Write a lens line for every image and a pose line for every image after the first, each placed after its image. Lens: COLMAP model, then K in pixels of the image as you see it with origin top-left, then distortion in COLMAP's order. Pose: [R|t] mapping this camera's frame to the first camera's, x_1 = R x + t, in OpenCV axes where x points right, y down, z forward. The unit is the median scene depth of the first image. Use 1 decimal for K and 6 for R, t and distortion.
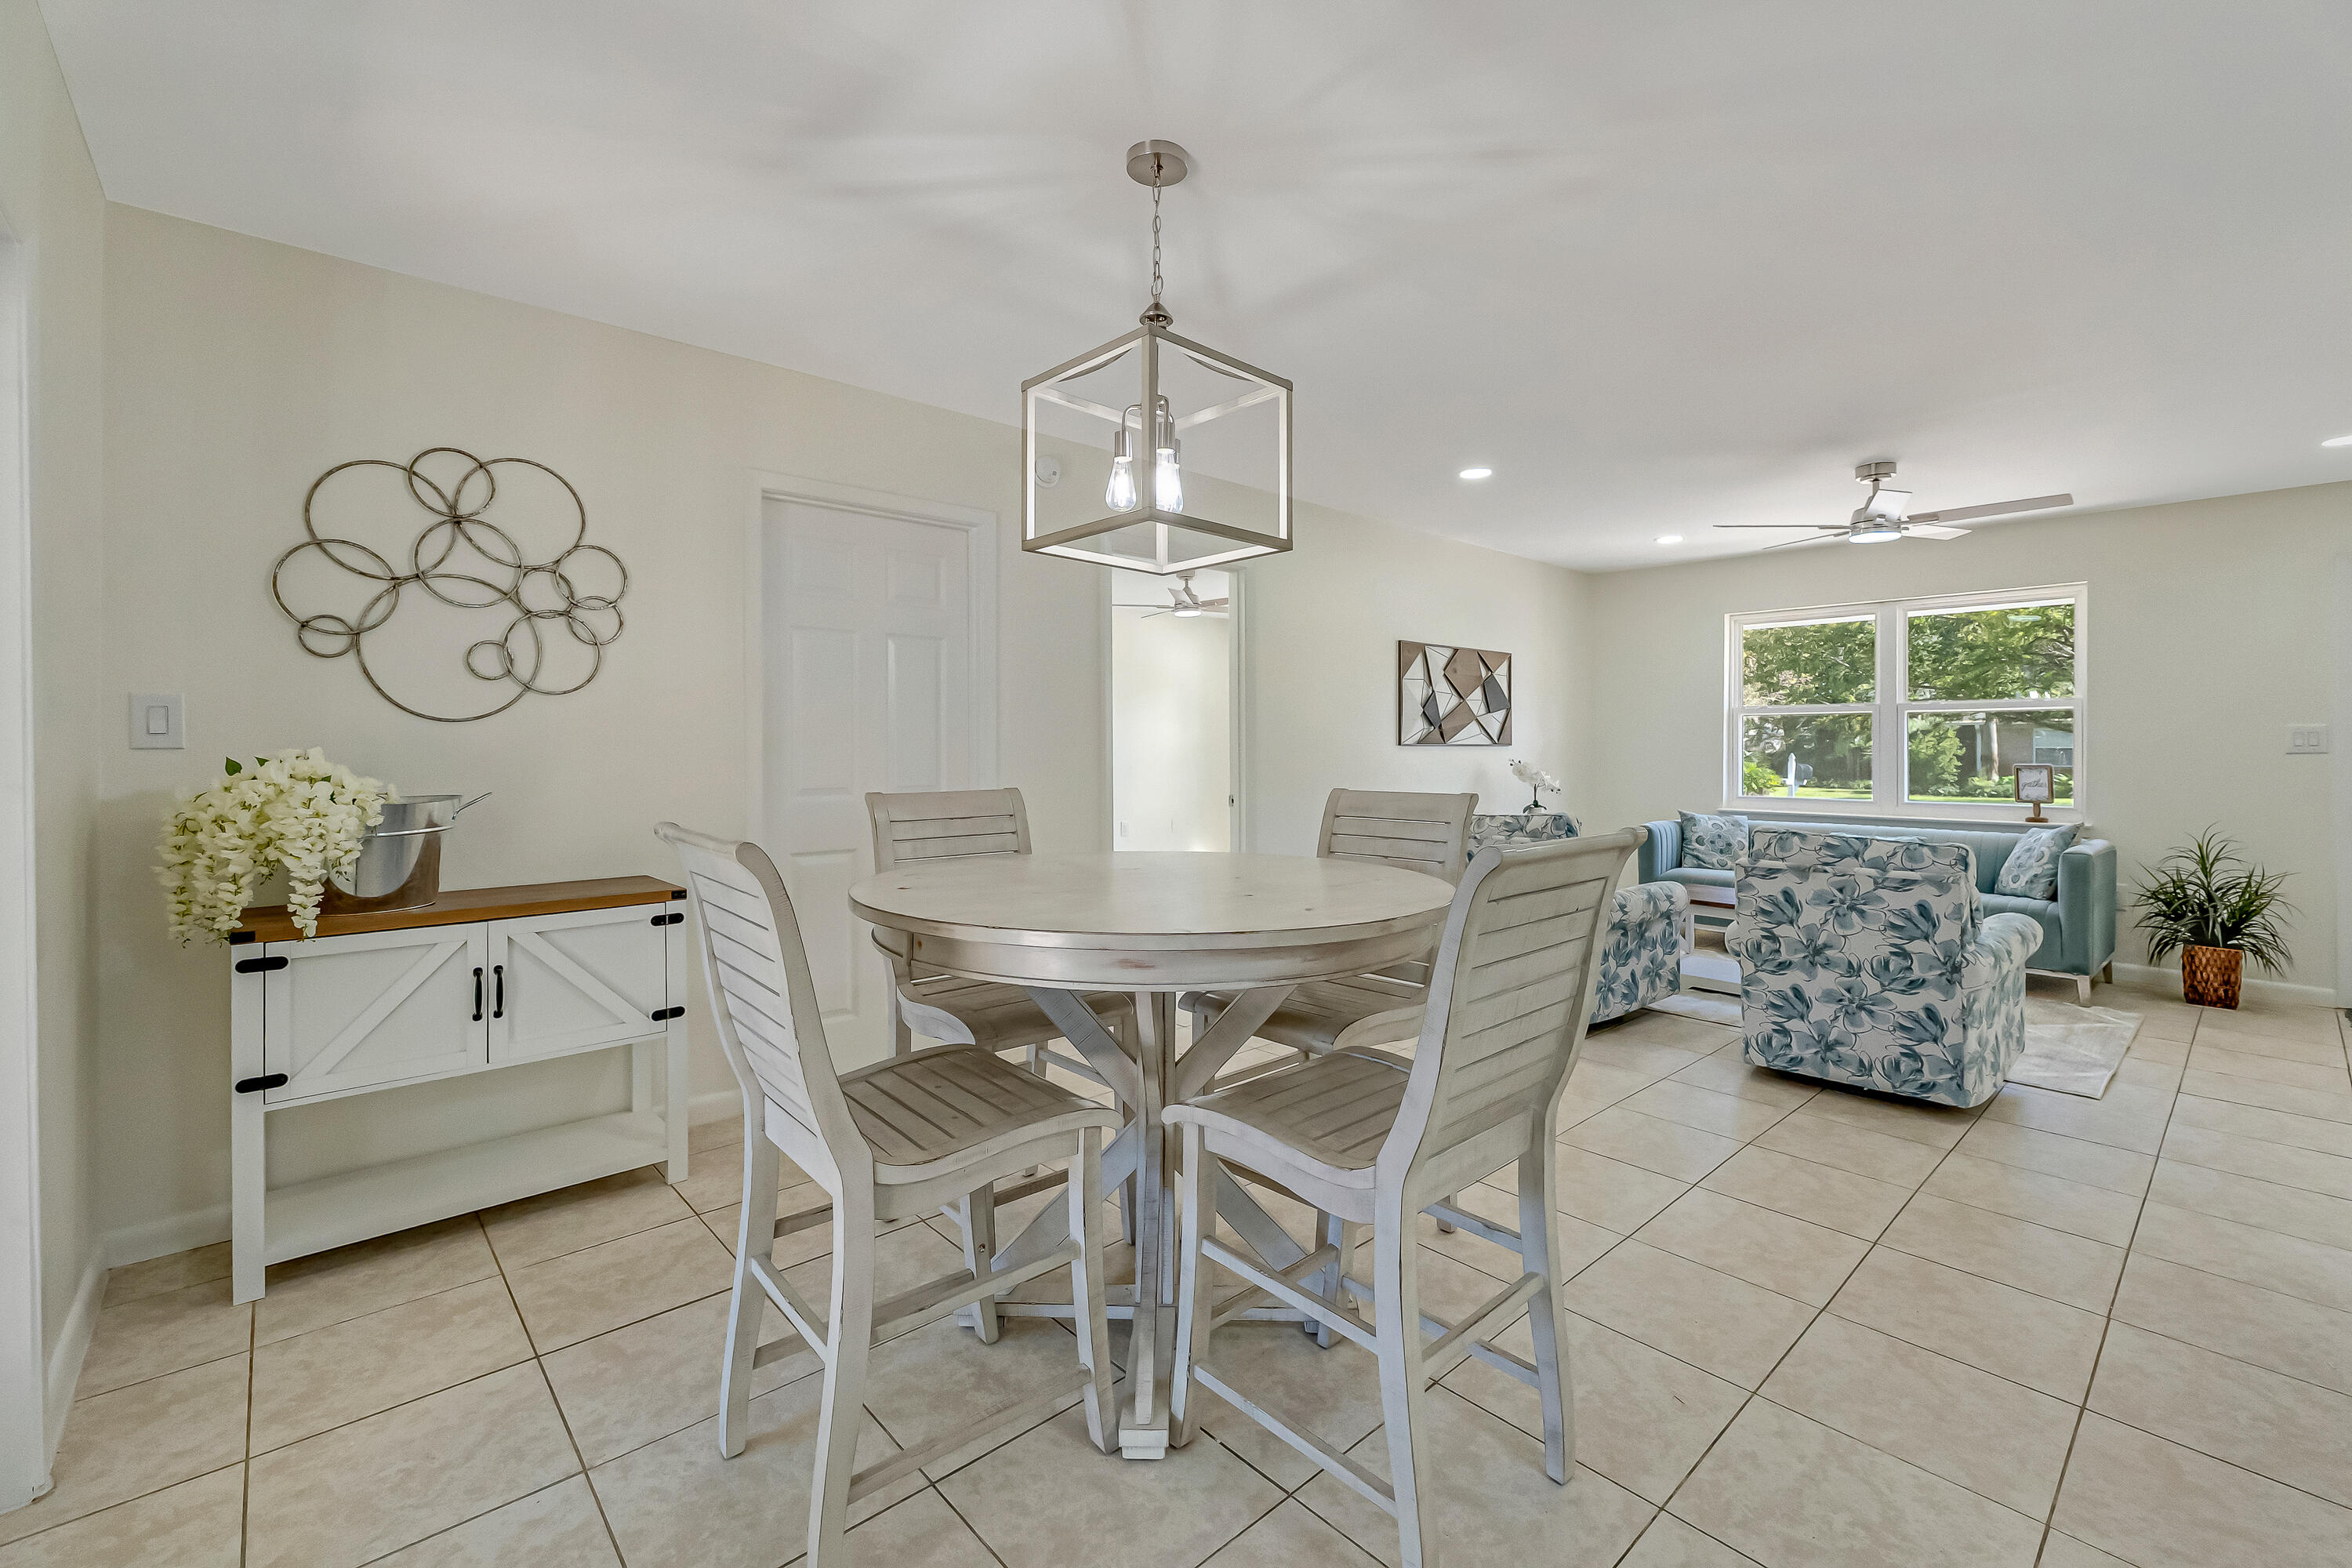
lens RADIAL K [[991.9, 0, 1190.0], [0, 991.9, 758.4], [0, 0, 1]] dist [0.001454, 0.000122]
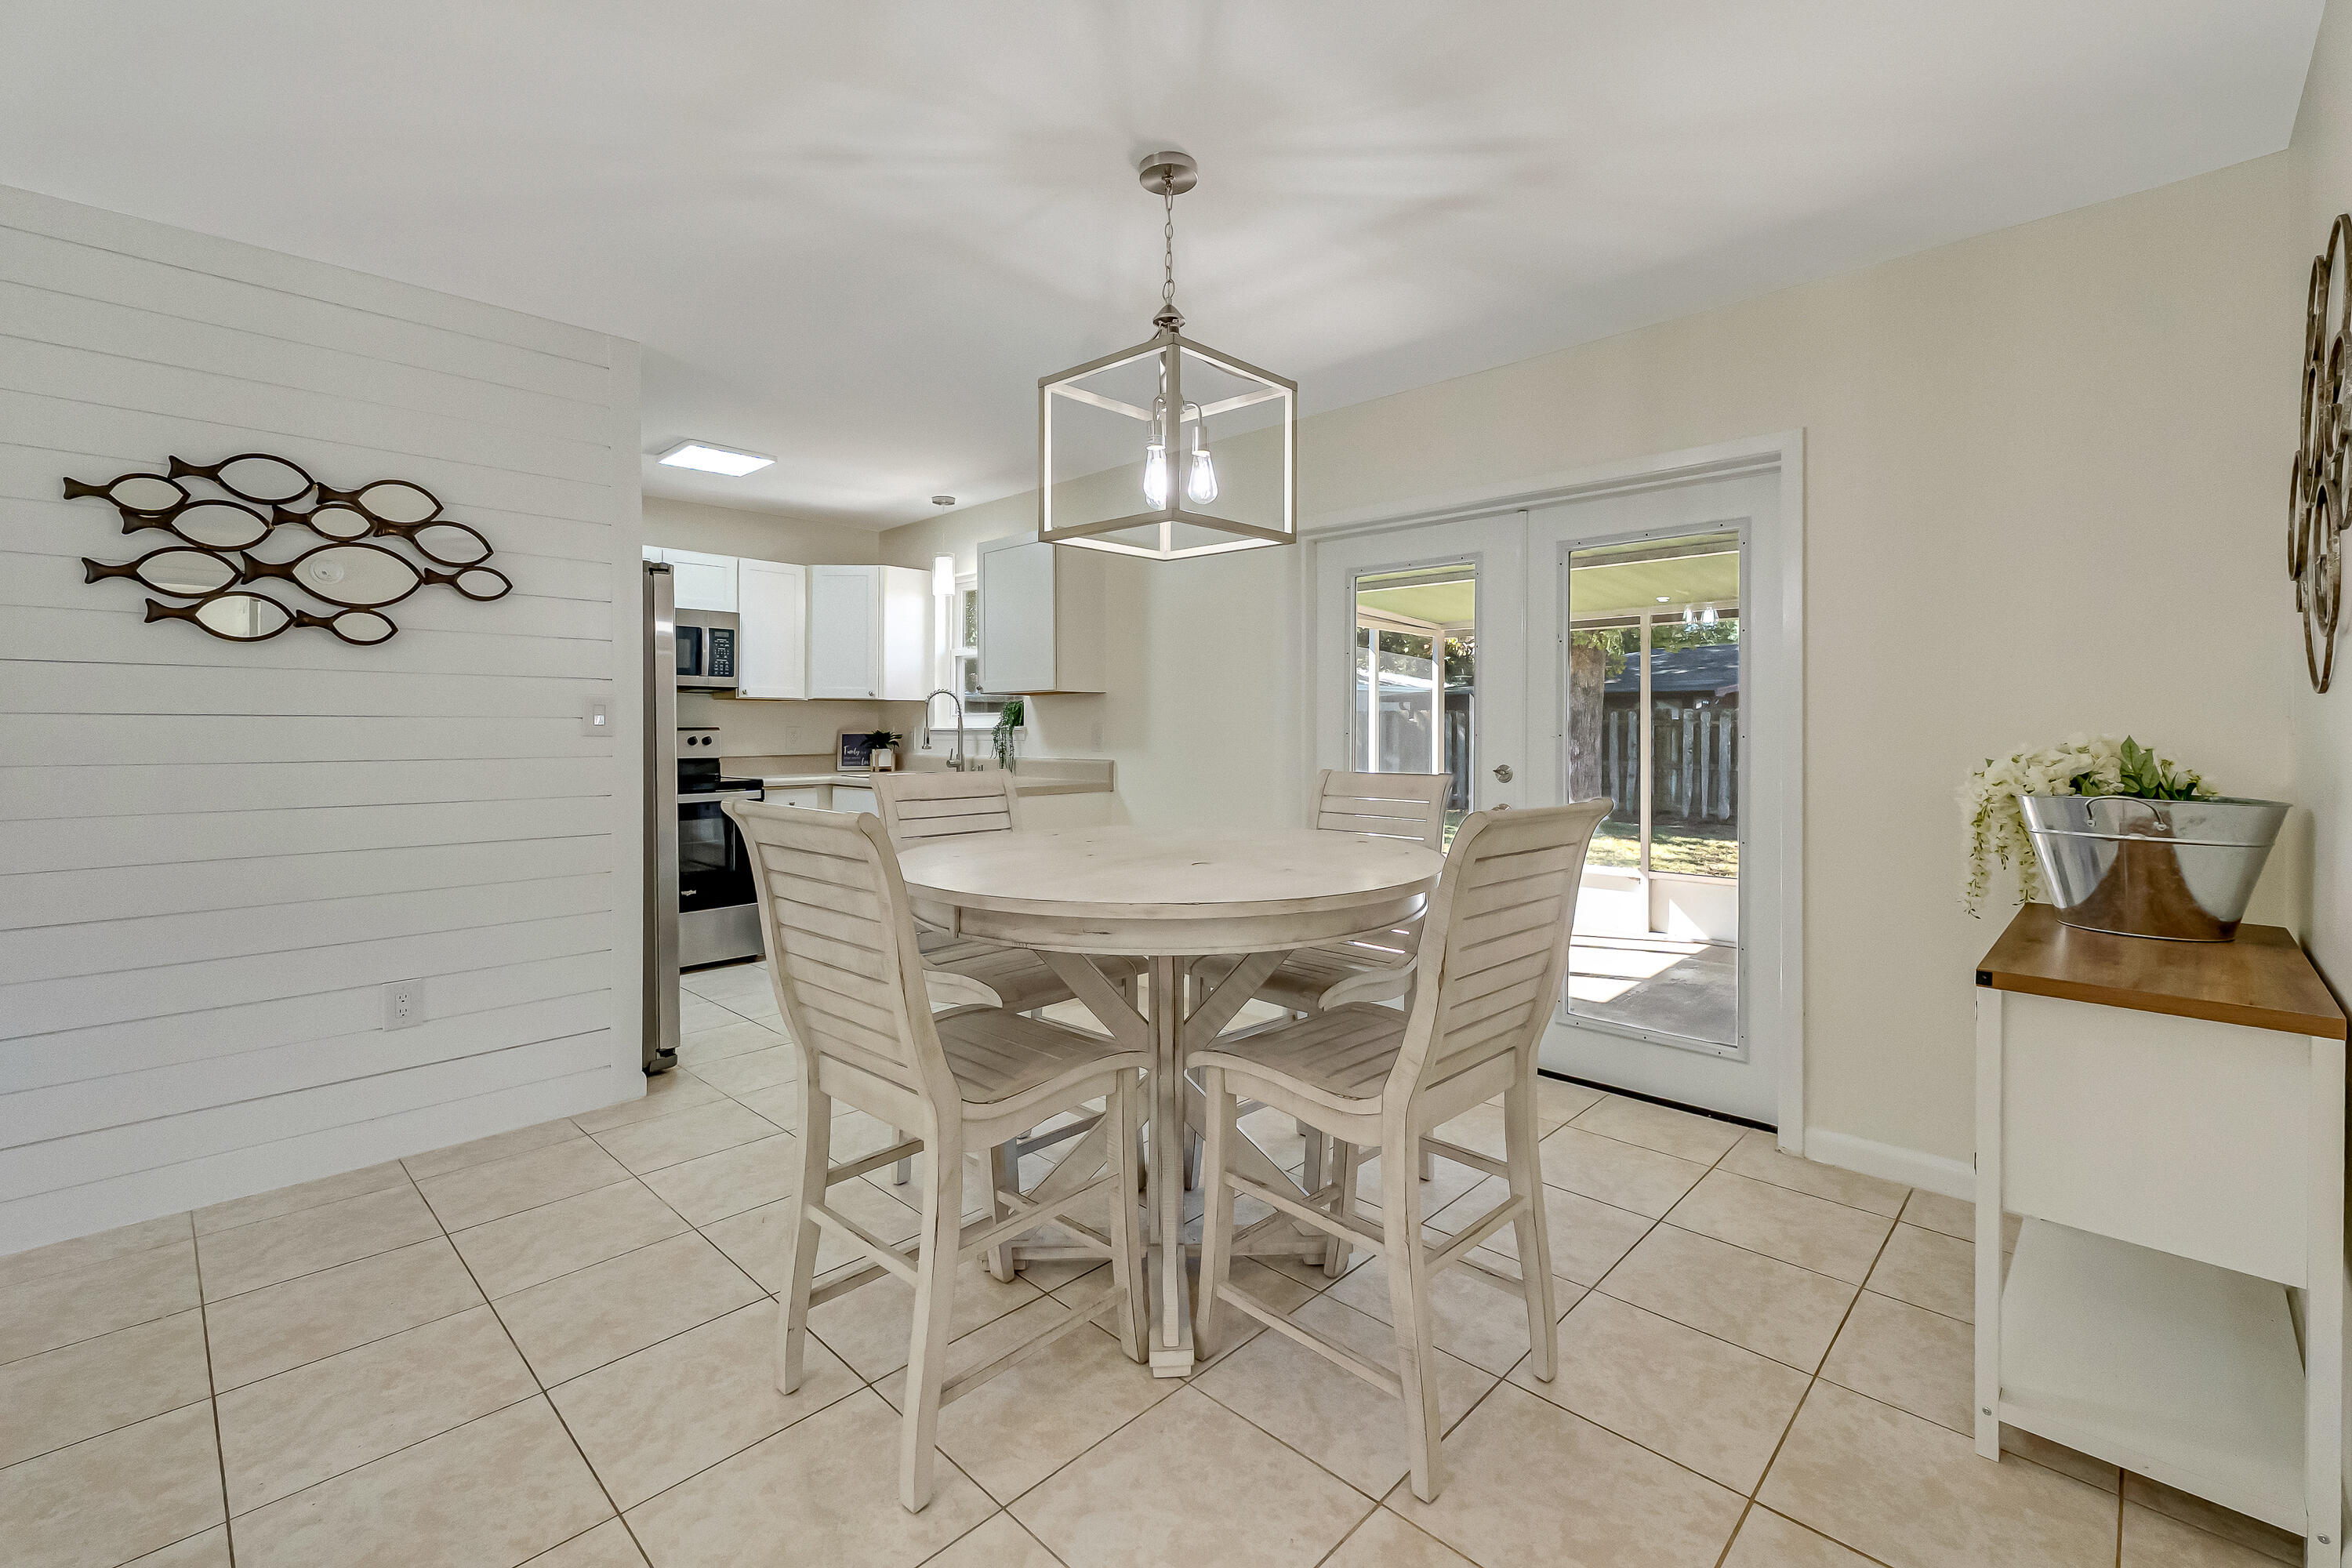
lens RADIAL K [[1003.7, 0, 1185.0], [0, 1003.7, 726.7], [0, 0, 1]] dist [0.002292, 0.000105]
pose [[-0.997875, -0.002739, -0.065105, 0.017047], [-0.003863, 0.999846, 0.017142, -0.020364], [0.065048, 0.017357, -0.997731, 1.488374]]
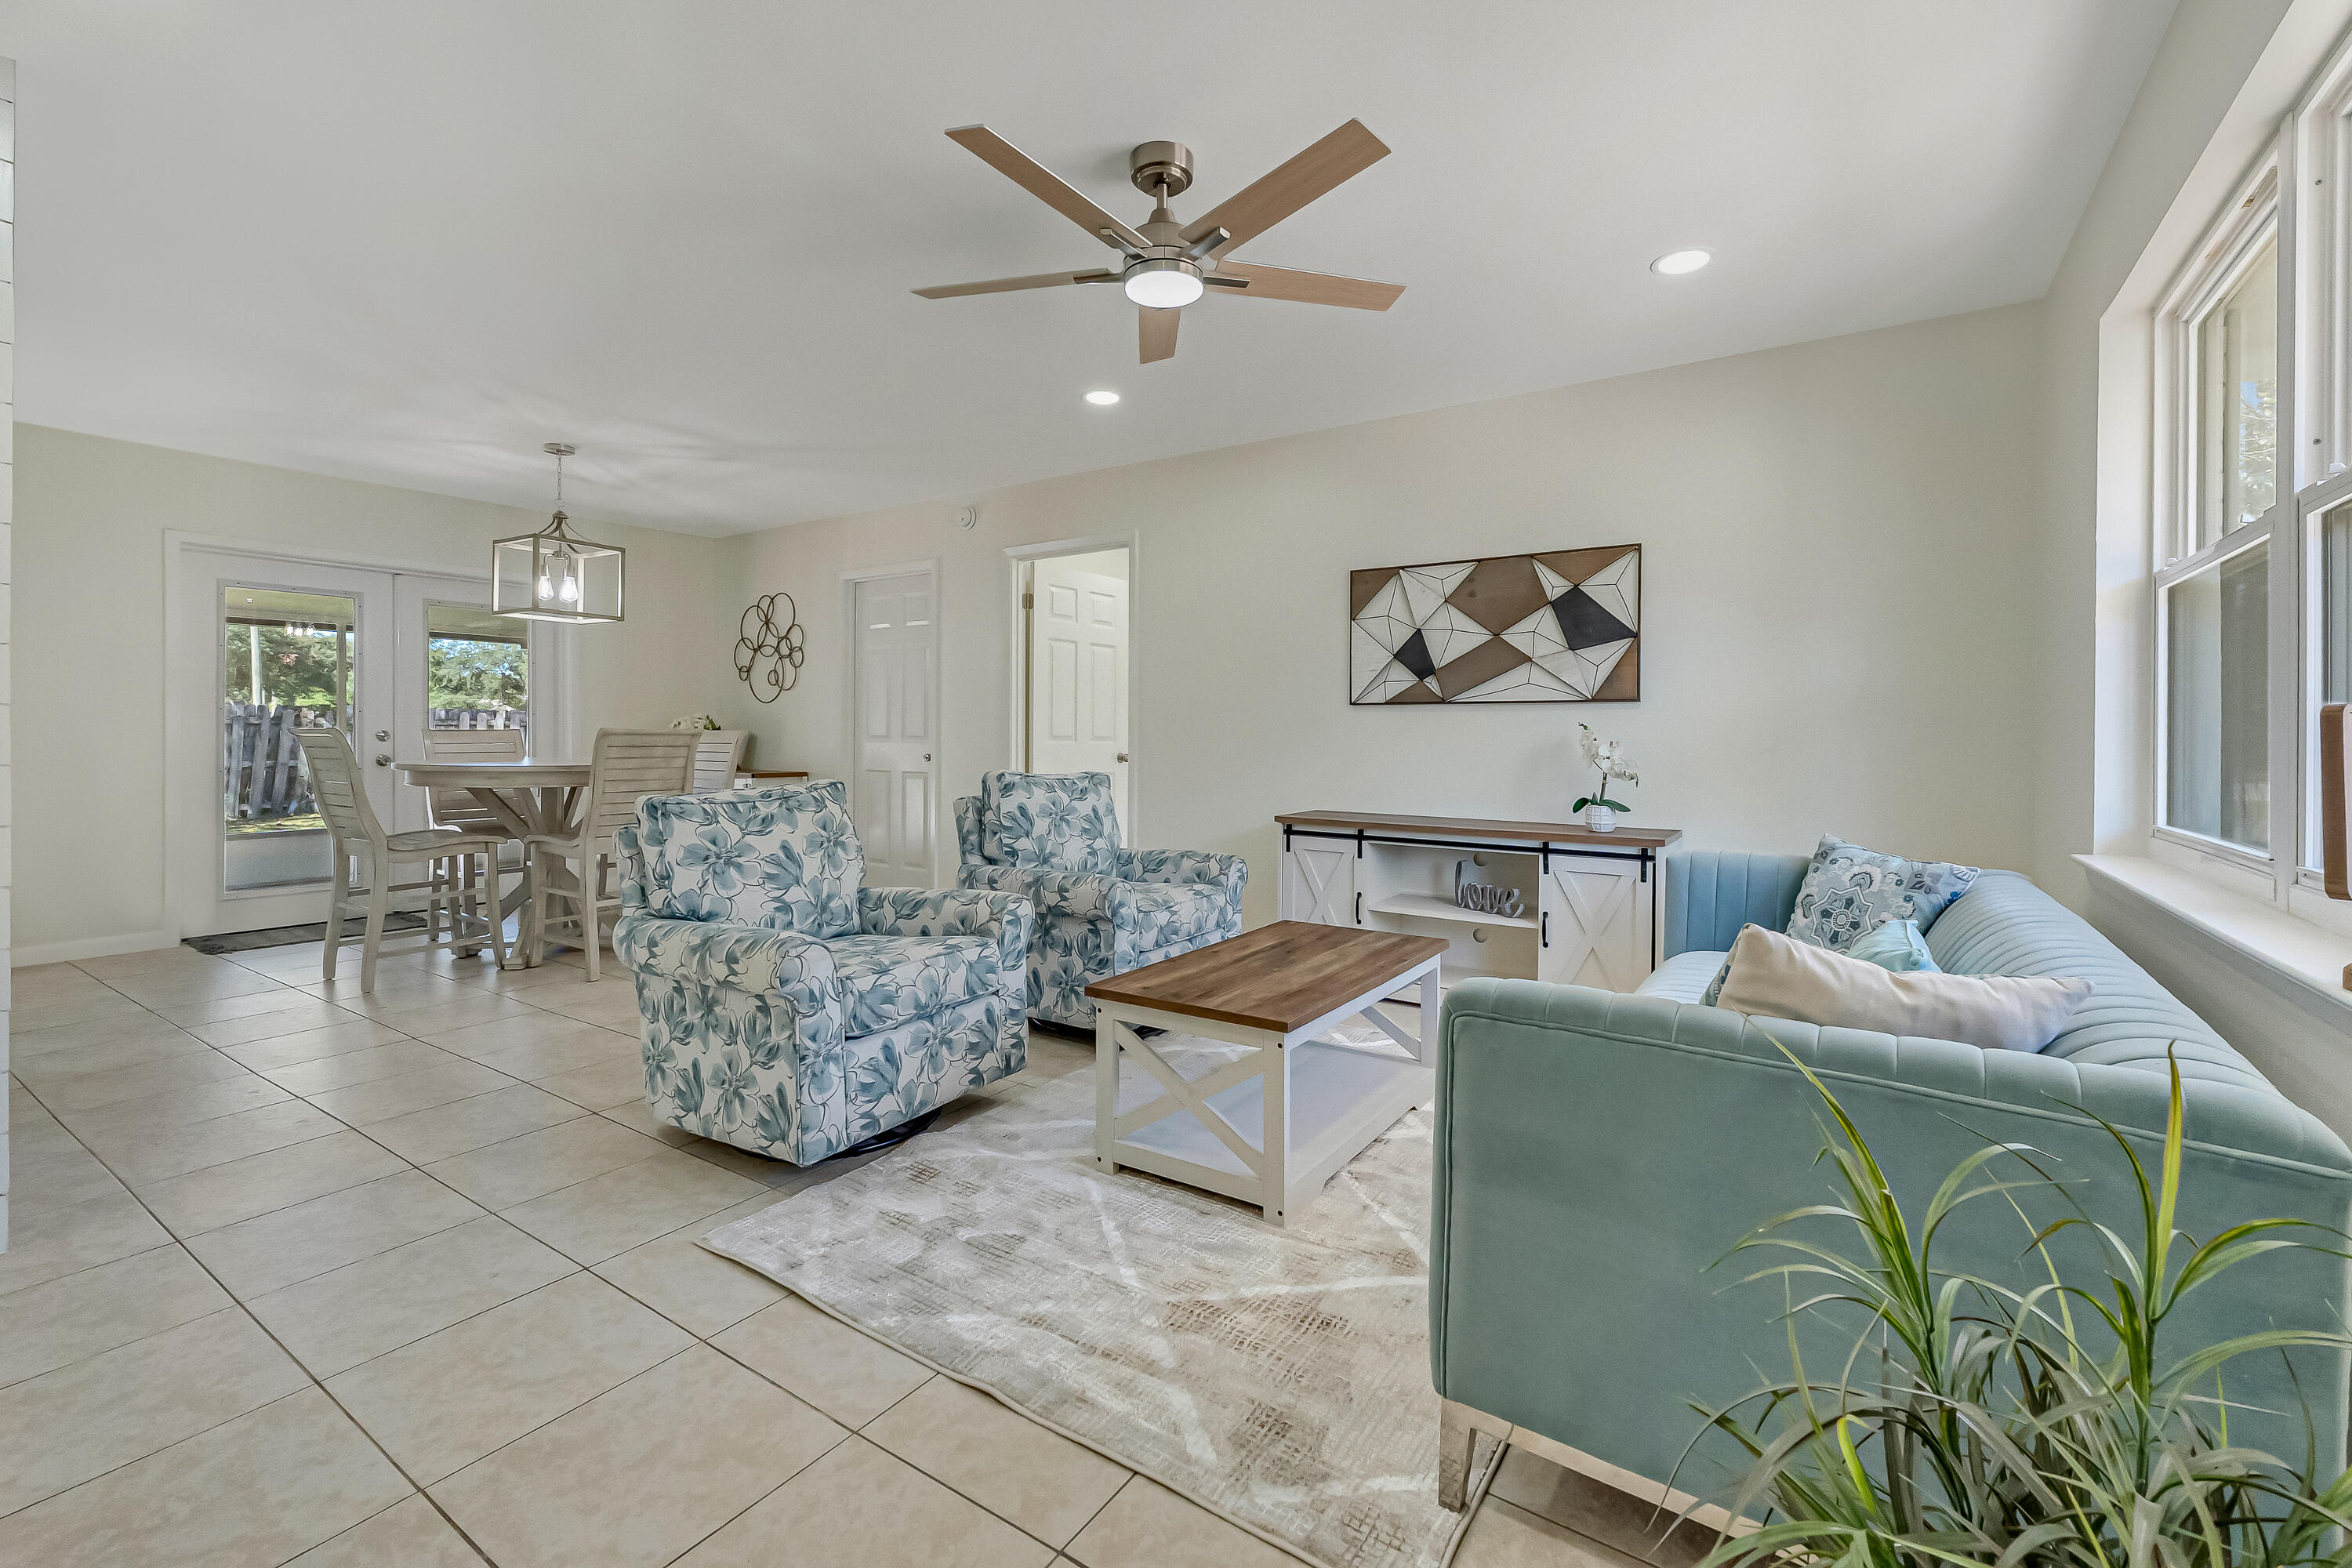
lens RADIAL K [[992.2, 0, 1172.4], [0, 992.2, 746.5], [0, 0, 1]] dist [-0.000029, 0.000020]
pose [[0.229580, 0.012202, -0.973213, 1.831895], [-0.021559, 0.999740, 0.007449, 0.031698], [0.973051, 0.019271, 0.229783, 1.339849]]
